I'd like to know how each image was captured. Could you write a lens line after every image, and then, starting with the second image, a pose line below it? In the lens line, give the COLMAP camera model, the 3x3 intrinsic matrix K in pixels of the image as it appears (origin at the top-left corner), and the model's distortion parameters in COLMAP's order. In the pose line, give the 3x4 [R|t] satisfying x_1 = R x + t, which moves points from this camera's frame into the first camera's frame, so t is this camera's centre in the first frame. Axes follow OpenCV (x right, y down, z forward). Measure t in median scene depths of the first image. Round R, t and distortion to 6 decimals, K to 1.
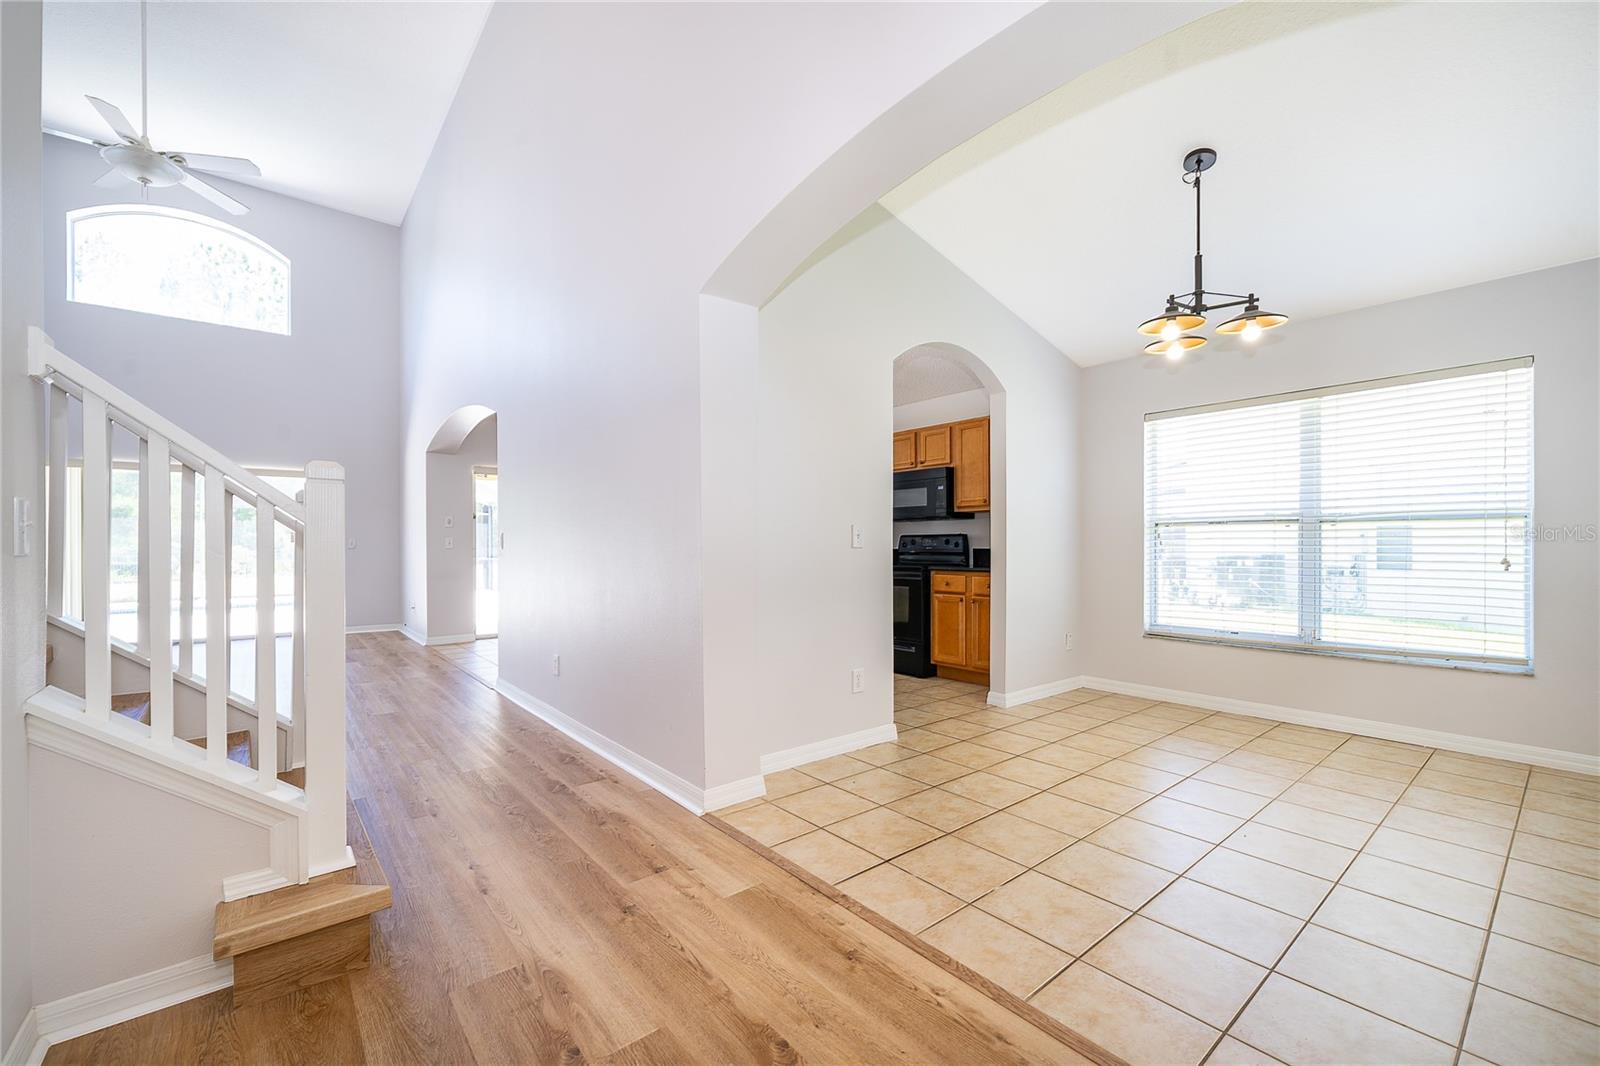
lens RADIAL K [[665.7, 0, 815.9], [0, 665.7, 544.6], [0, 0, 1]] dist [-0.001166, -0.000418]
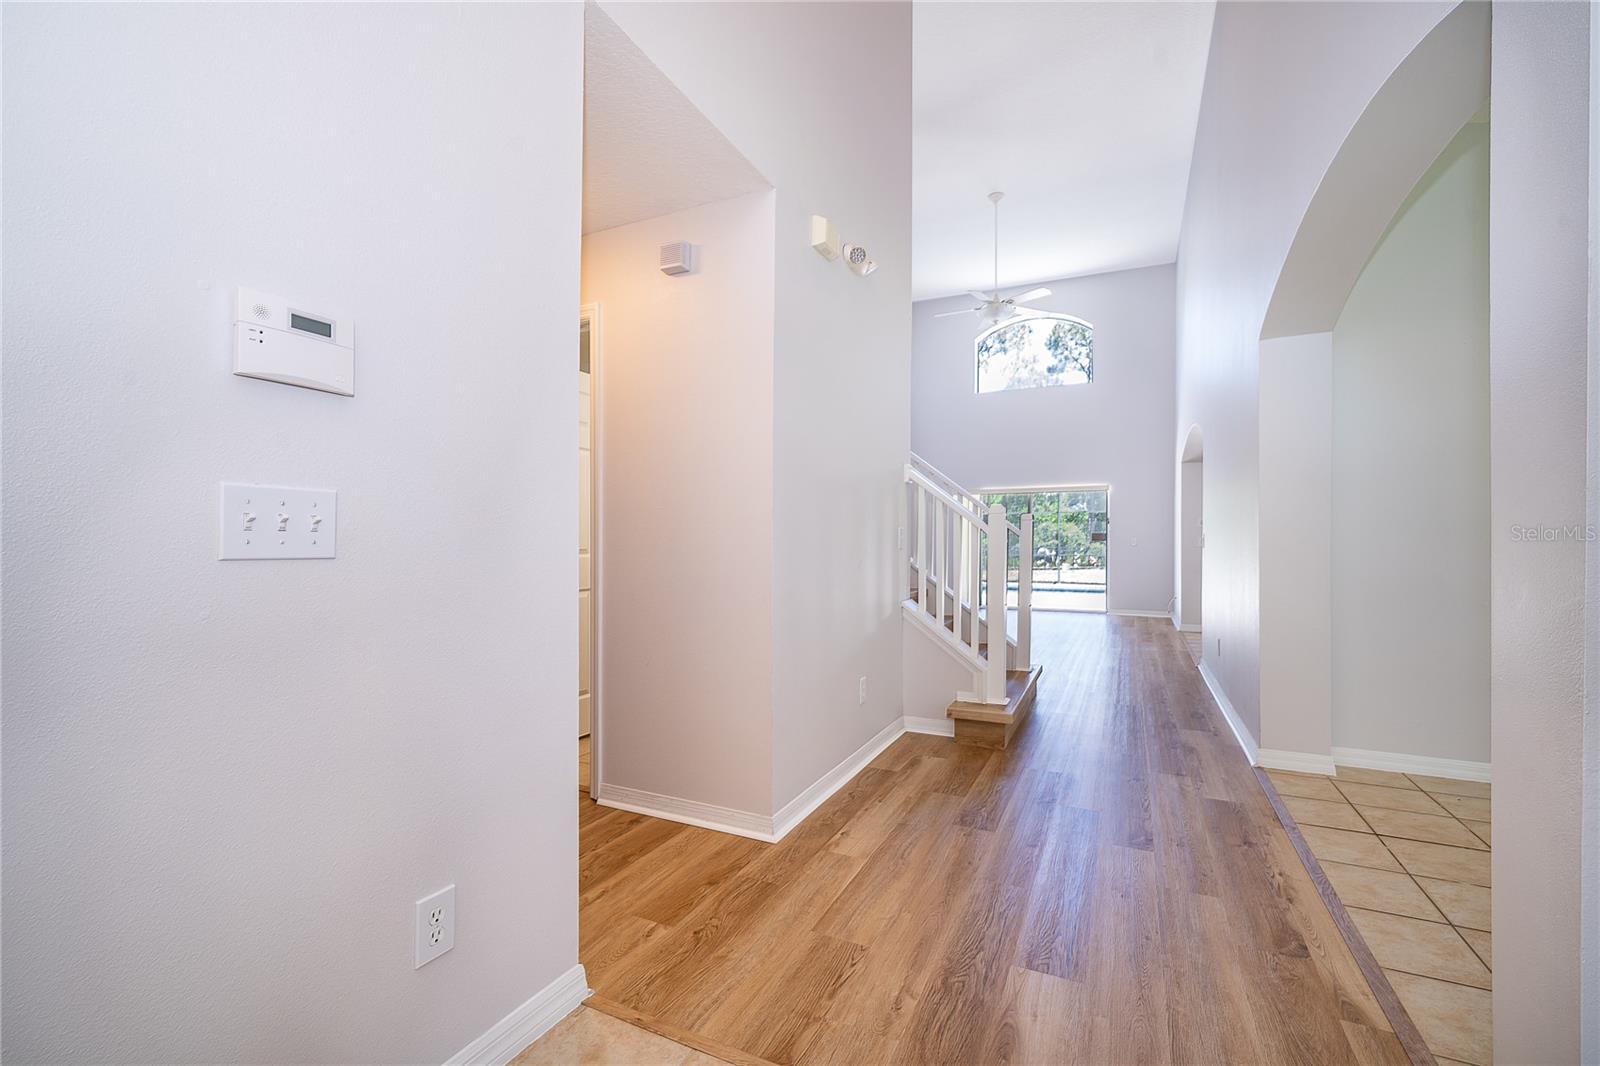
lens RADIAL K [[706.6, 0, 779.8], [0, 706.6, 541.3], [0, 0, 1]] dist [-0.001702, 0.000240]
pose [[0.396664, 0.001975, -0.917962, 0.769046], [-0.003198, 0.999995, 0.000770, -0.010774], [0.917958, 0.002630, 0.396668, -0.370909]]
